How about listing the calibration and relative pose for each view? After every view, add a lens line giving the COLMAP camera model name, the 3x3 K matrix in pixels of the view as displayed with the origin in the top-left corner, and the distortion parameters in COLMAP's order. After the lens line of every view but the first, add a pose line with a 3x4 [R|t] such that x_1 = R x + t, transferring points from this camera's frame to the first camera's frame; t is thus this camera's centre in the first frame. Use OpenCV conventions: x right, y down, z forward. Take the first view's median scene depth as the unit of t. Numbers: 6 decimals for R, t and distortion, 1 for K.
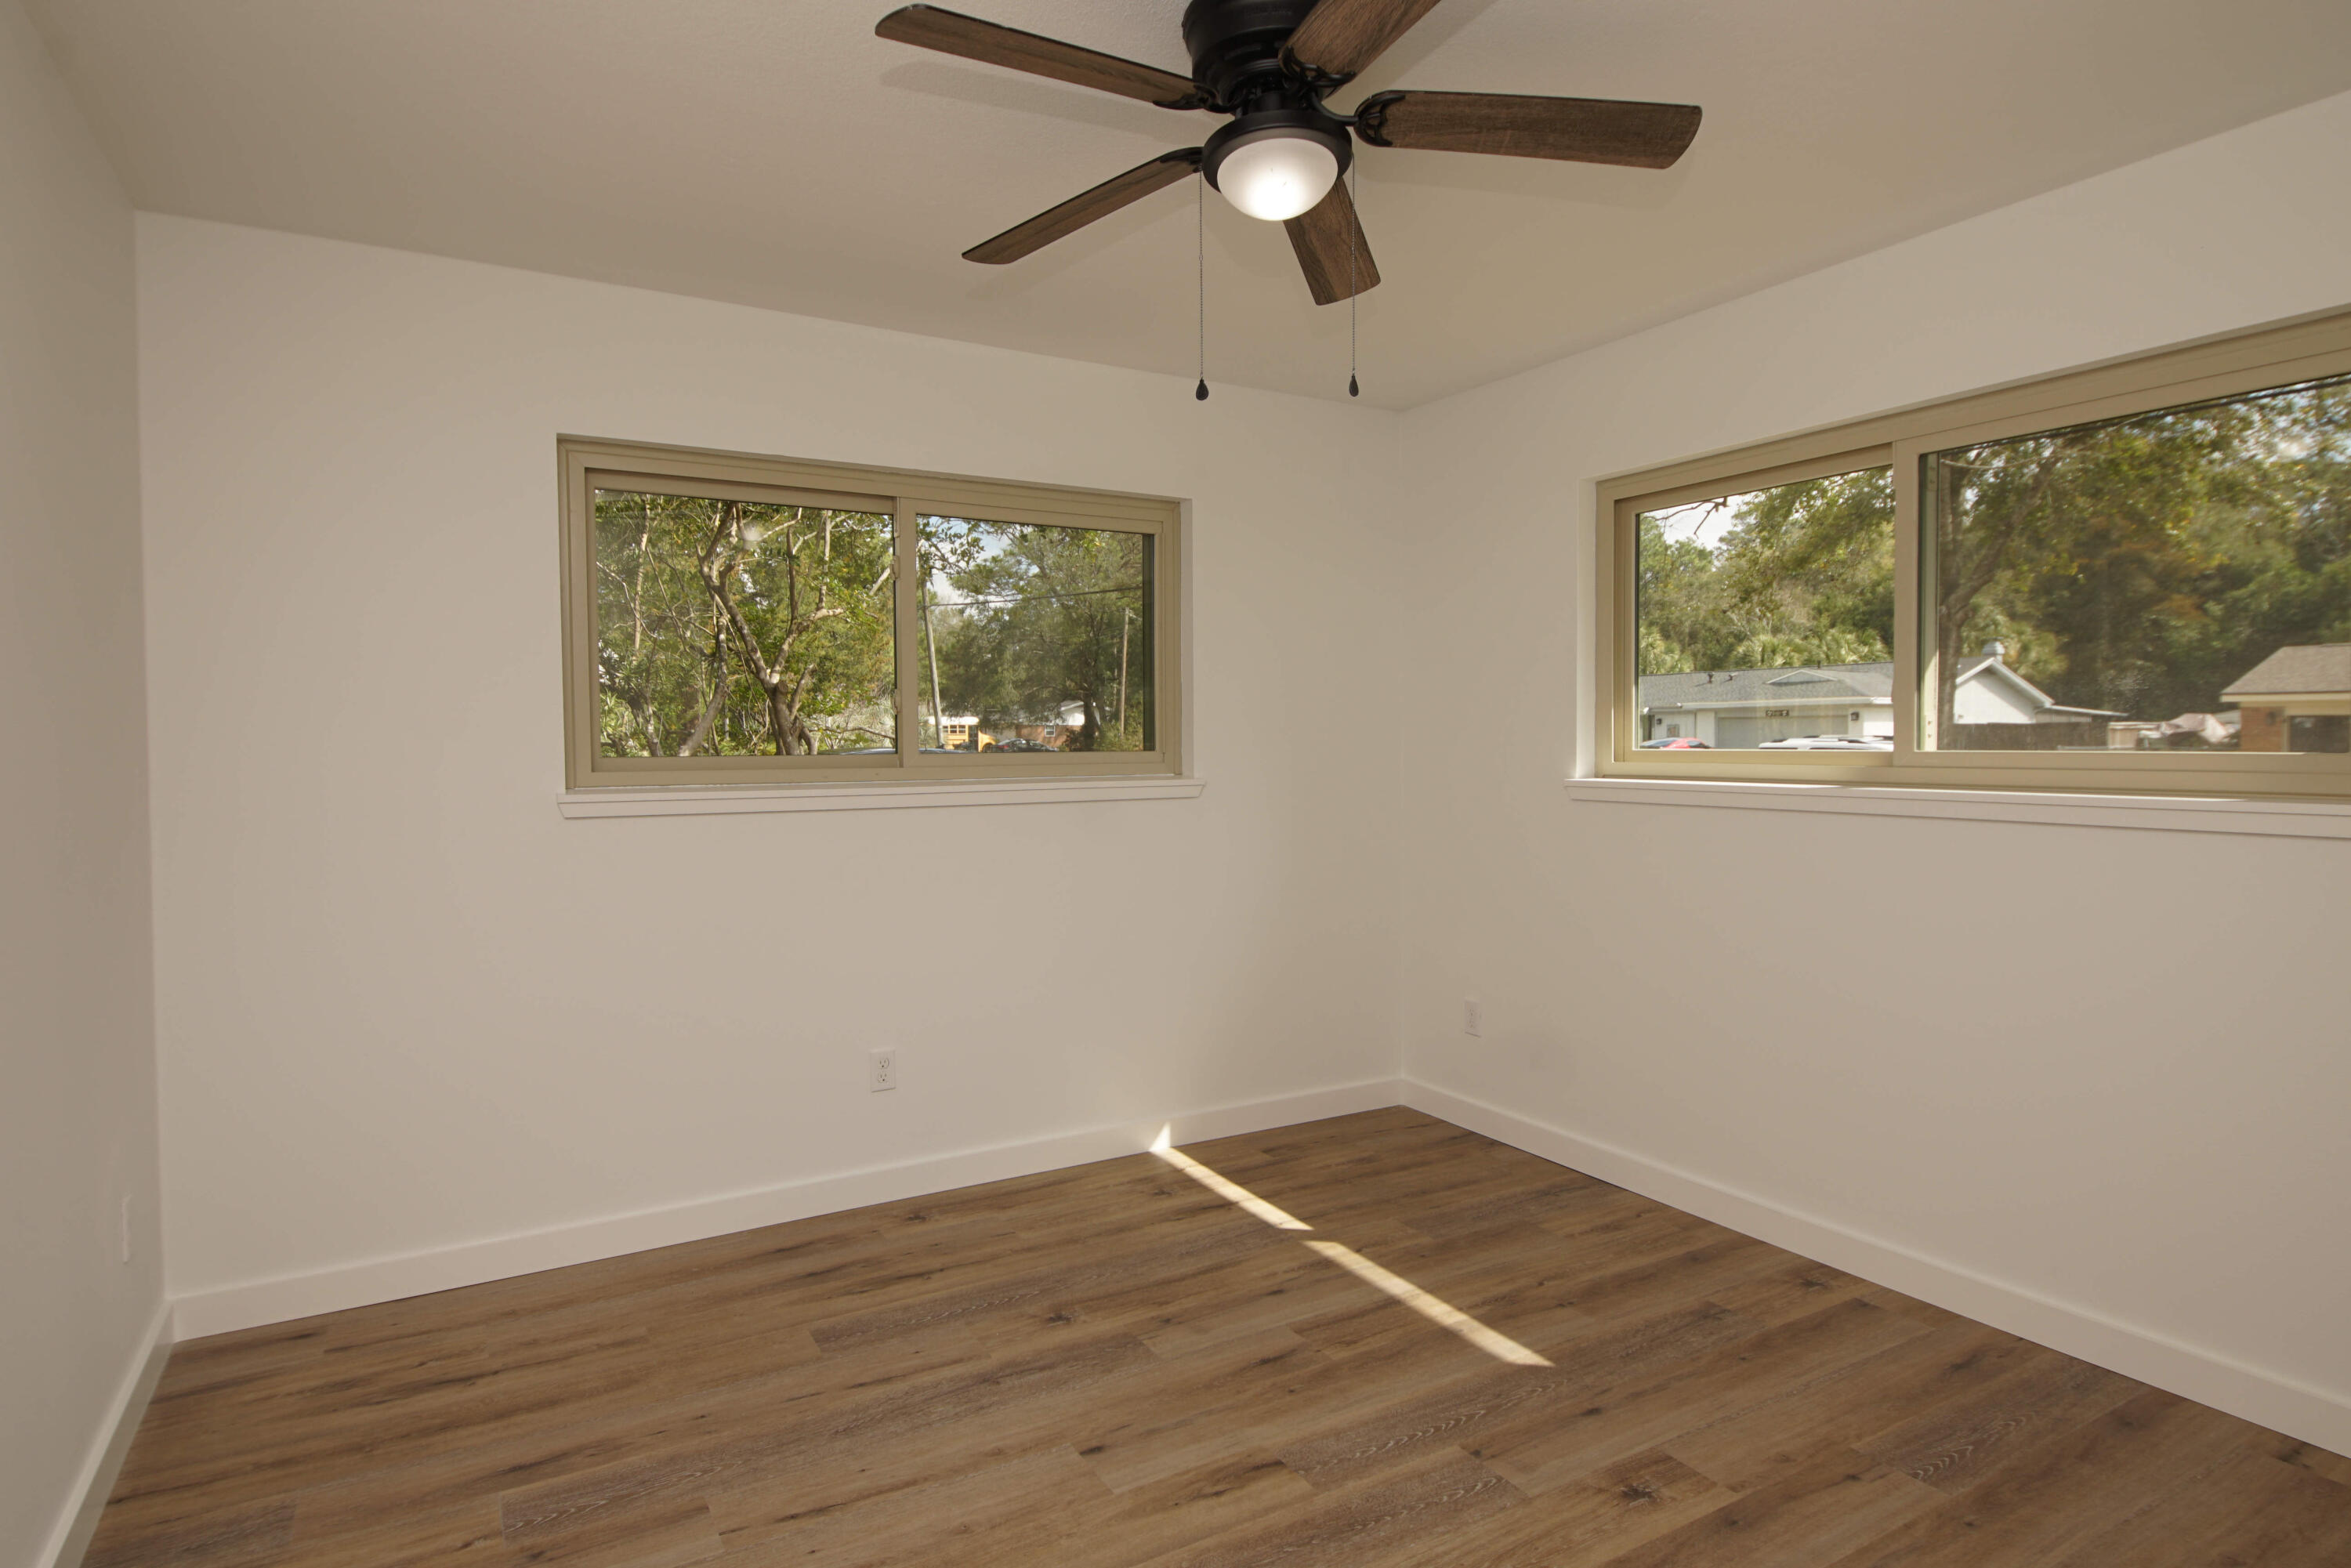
lens RADIAL K [[1264.5, 0, 1181.0], [0, 1264.5, 762.2], [0, 0, 1]] dist [0.020124, -0.016809]
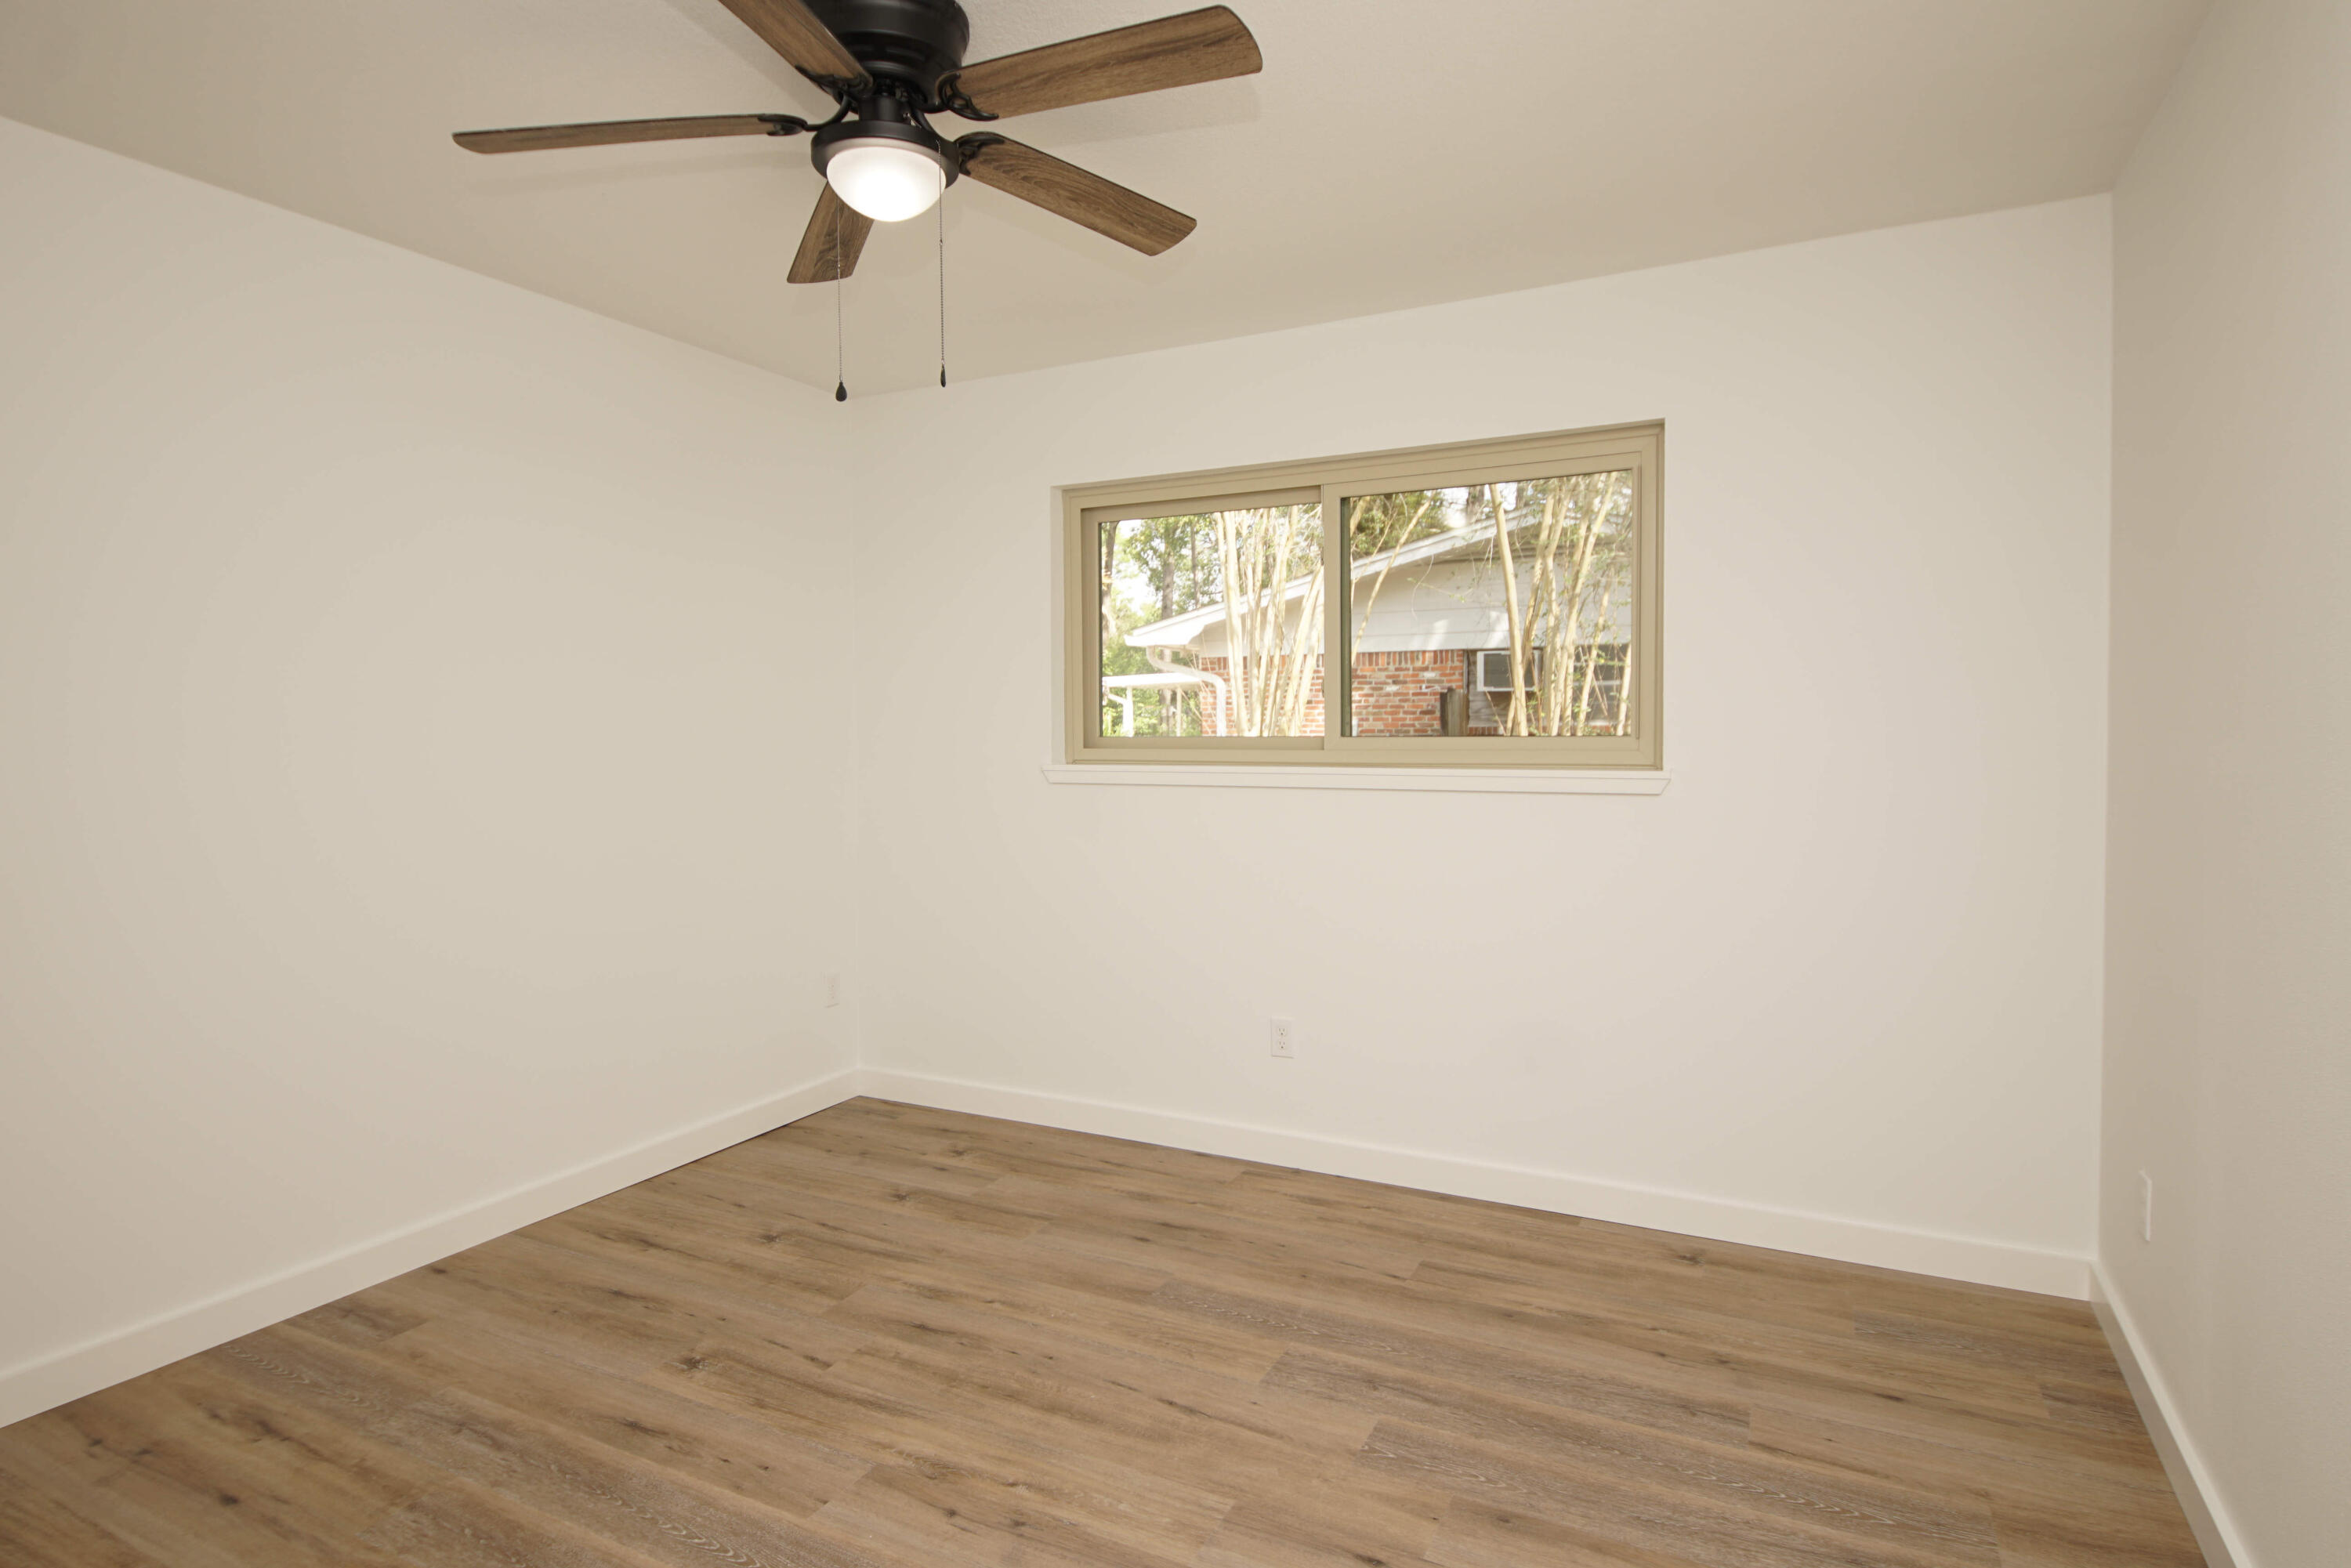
lens RADIAL K [[1264.5, 0, 1165.6], [0, 1264.5, 778.3], [0, 0, 1]] dist [0.020124, -0.016809]
pose [[0.524237, 0.032664, -0.850946, 0.579907], [-0.013653, 0.999458, 0.029954, -0.002048], [0.851463, -0.004085, 0.524399, 0.360068]]
